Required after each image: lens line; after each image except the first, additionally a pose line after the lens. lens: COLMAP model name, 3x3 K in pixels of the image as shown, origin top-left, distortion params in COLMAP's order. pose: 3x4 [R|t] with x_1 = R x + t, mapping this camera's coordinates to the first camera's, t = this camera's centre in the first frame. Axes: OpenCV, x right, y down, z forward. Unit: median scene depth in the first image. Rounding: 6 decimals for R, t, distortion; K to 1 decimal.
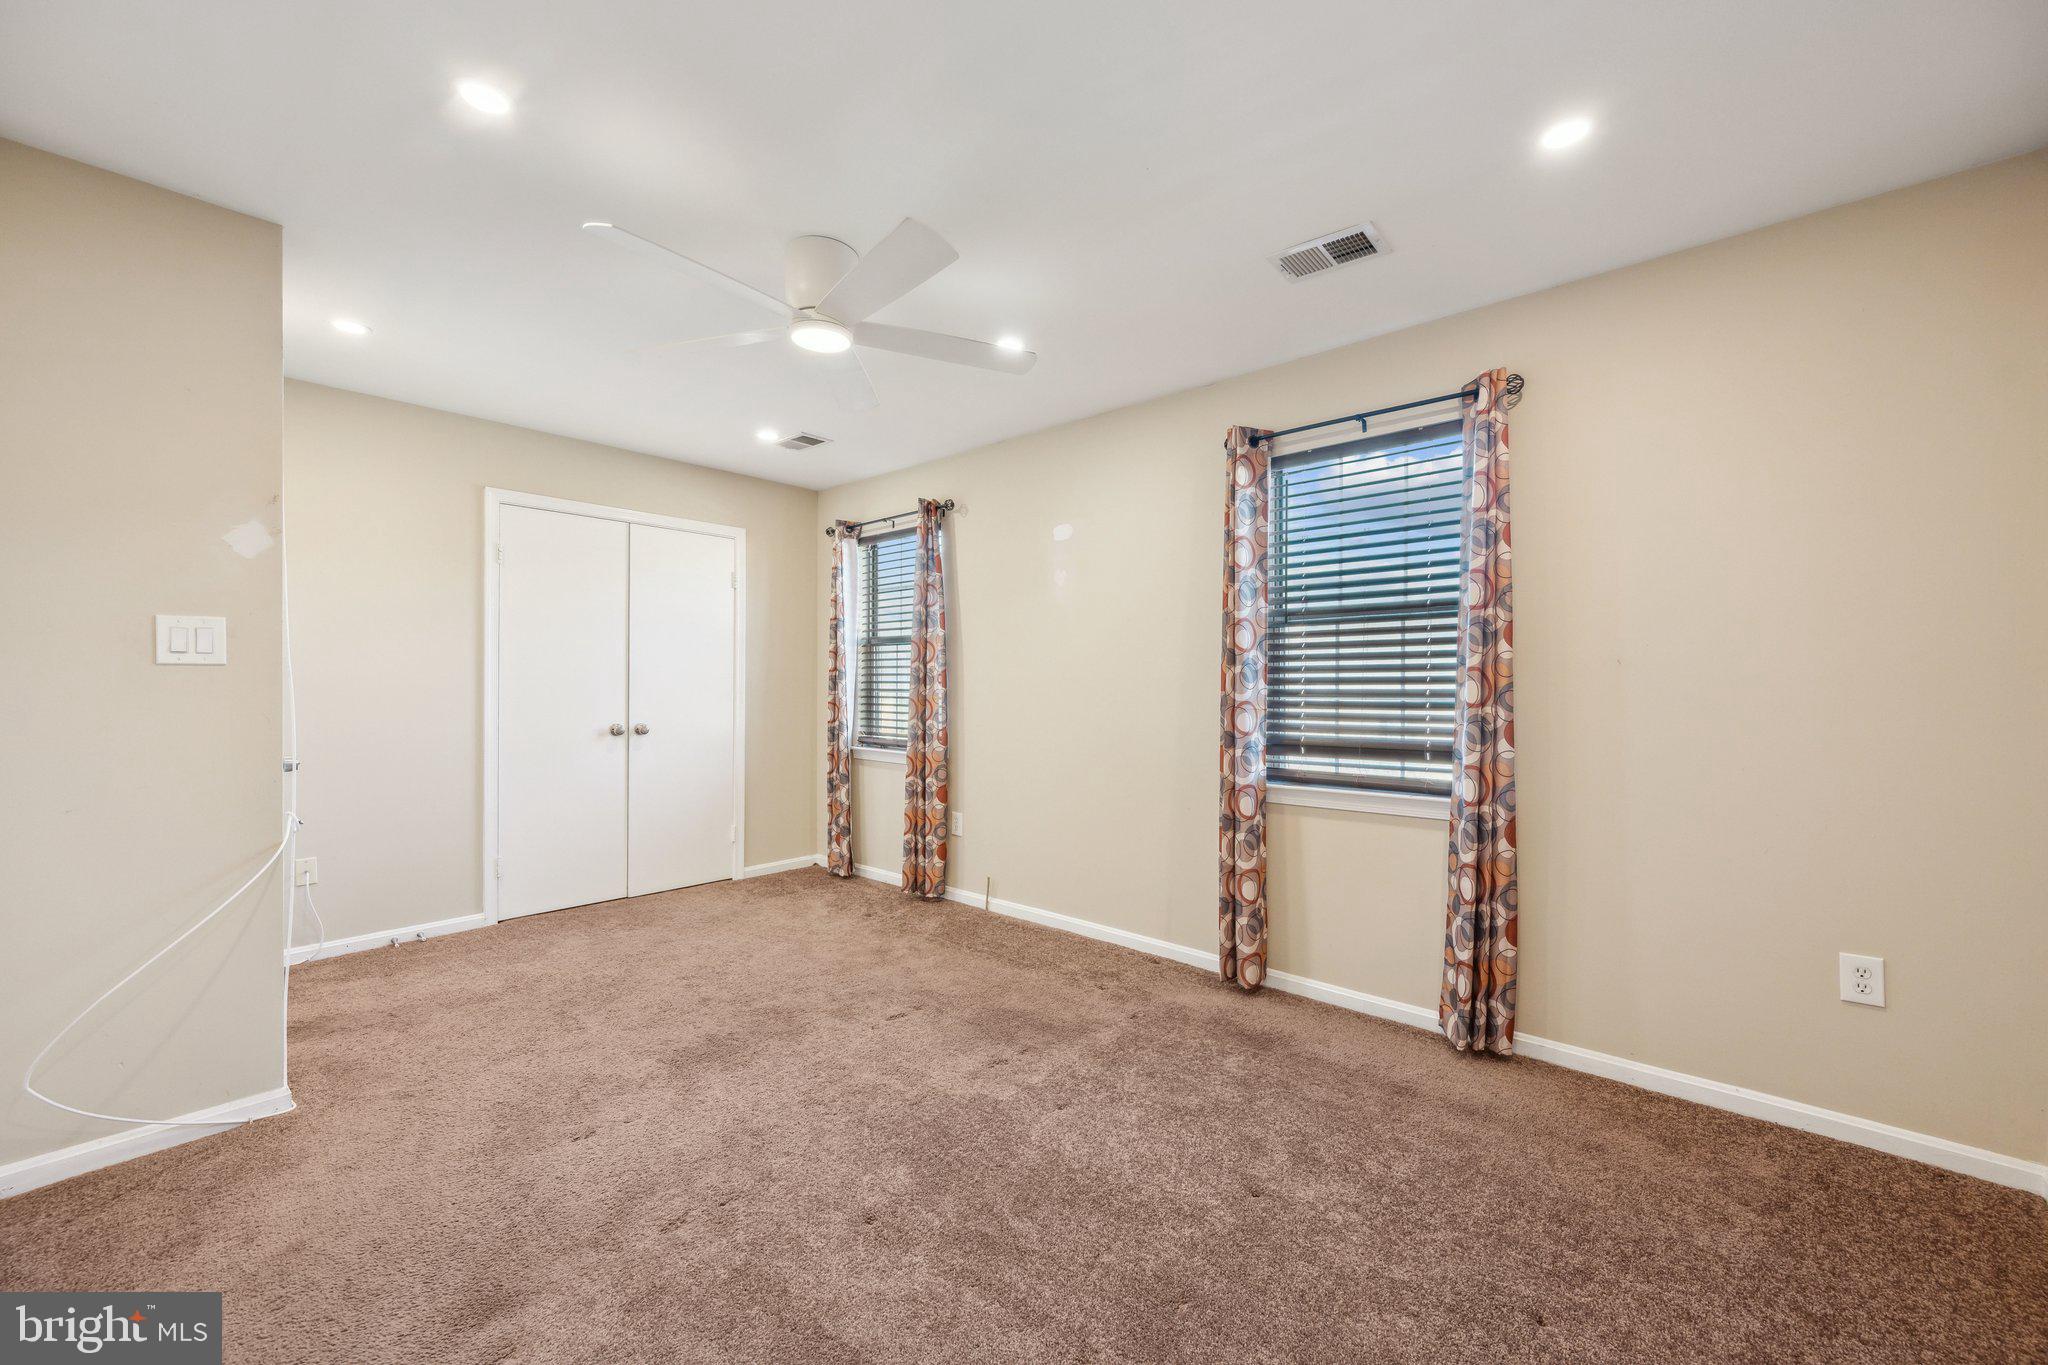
lens RADIAL K [[818.7, 0, 1020.7], [0, 818.7, 690.5], [0, 0, 1]] dist [0.001341, -0.000421]
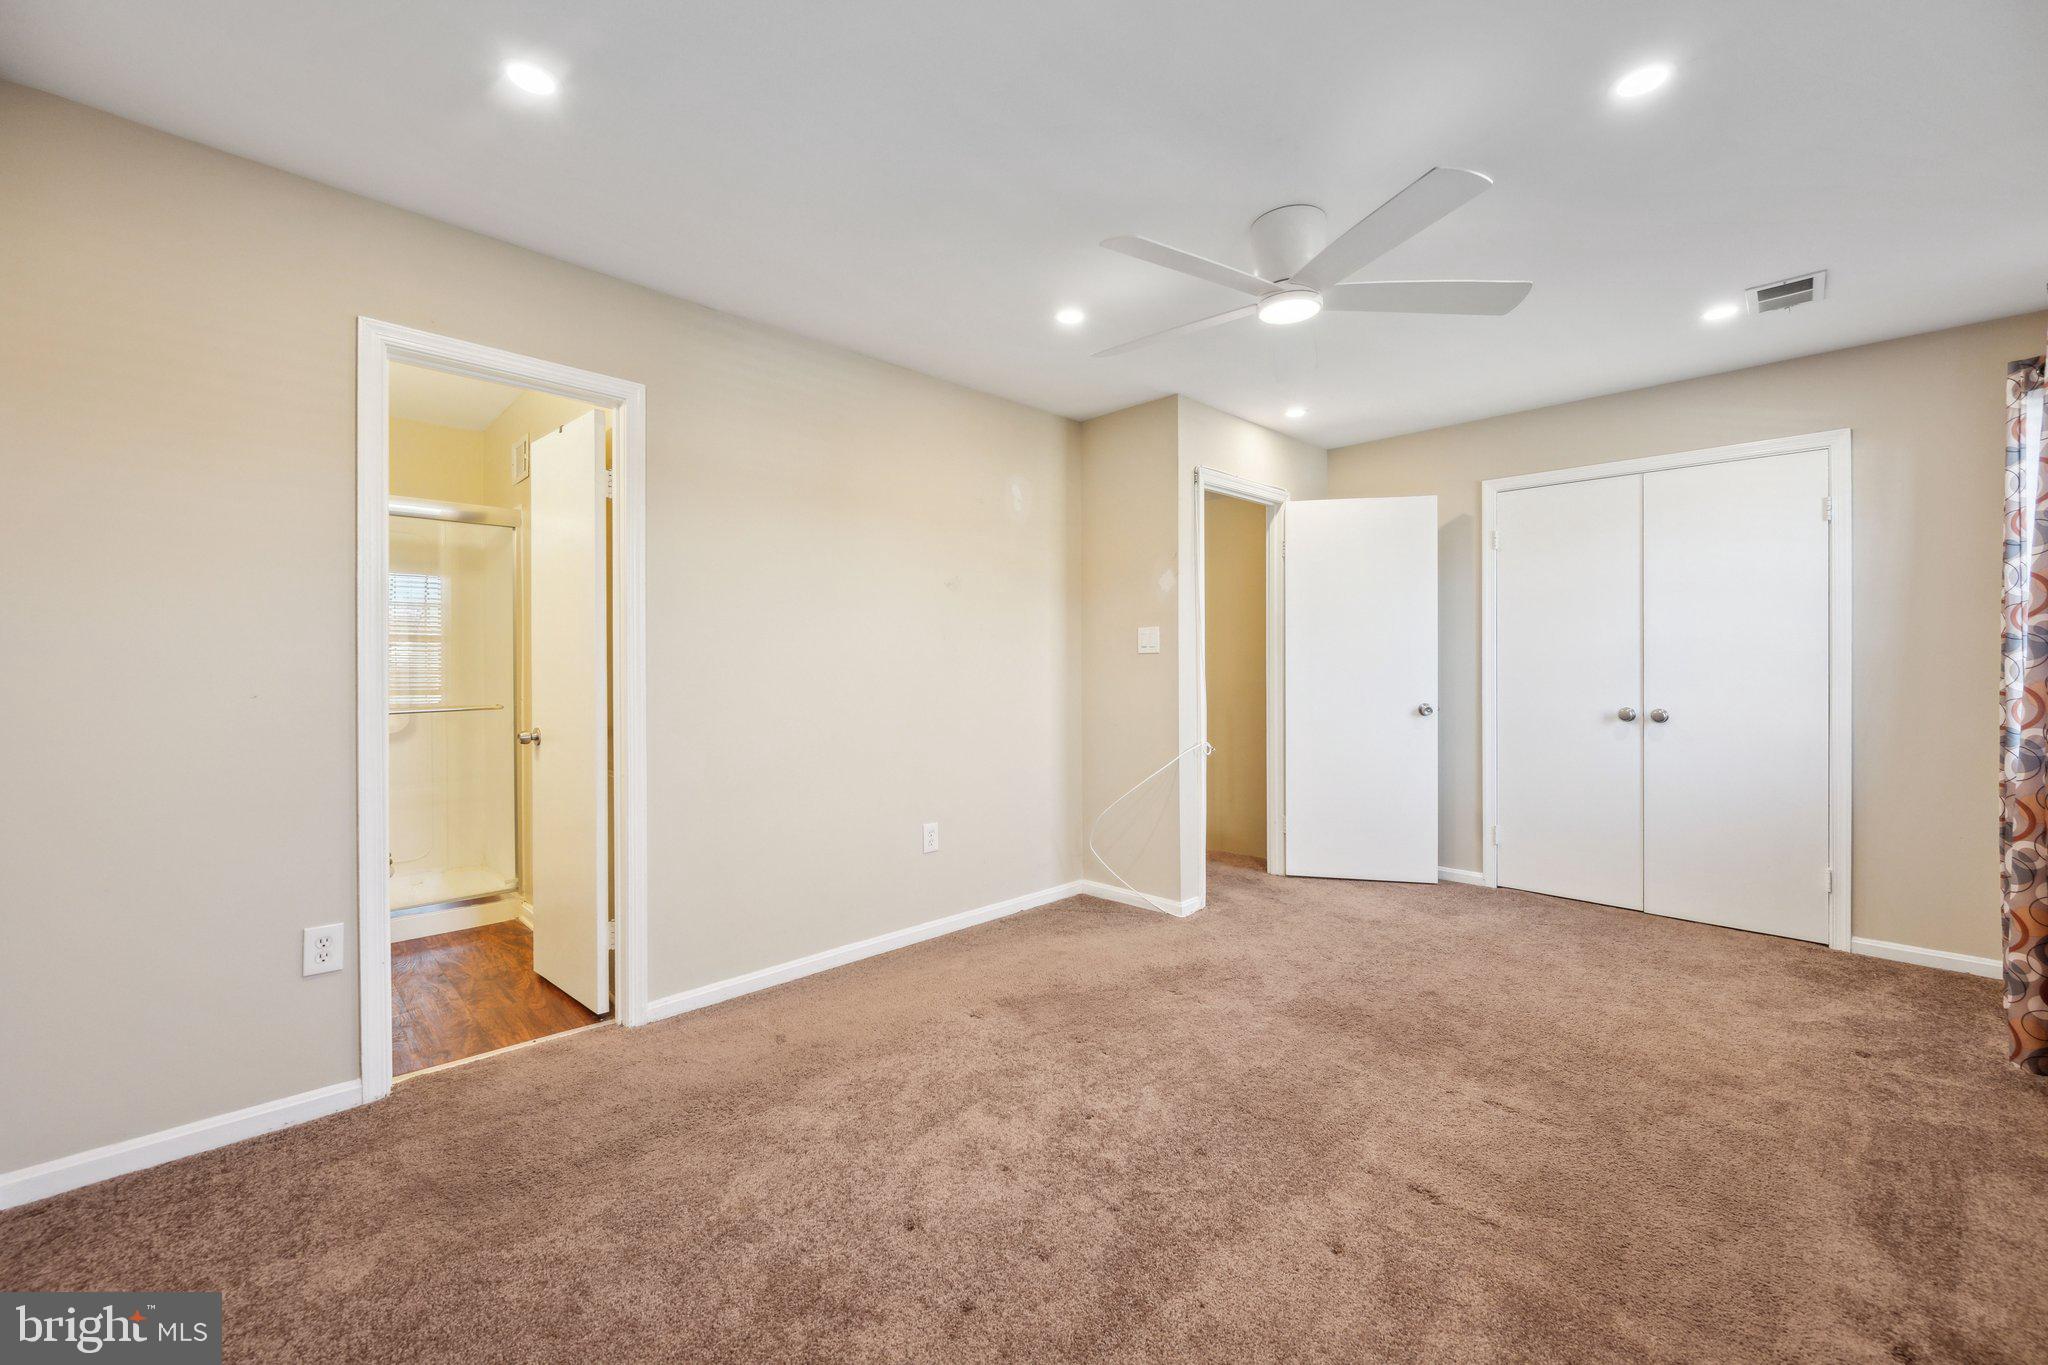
lens RADIAL K [[818.7, 0, 1020.4], [0, 818.7, 670.4], [0, 0, 1]] dist [0.001341, -0.000421]
pose [[-0.075811, 0.005914, -0.997105, 0.476710], [-0.004018, 0.999972, 0.006236, -0.002031], [0.997114, 0.004479, -0.075785, 0.472277]]
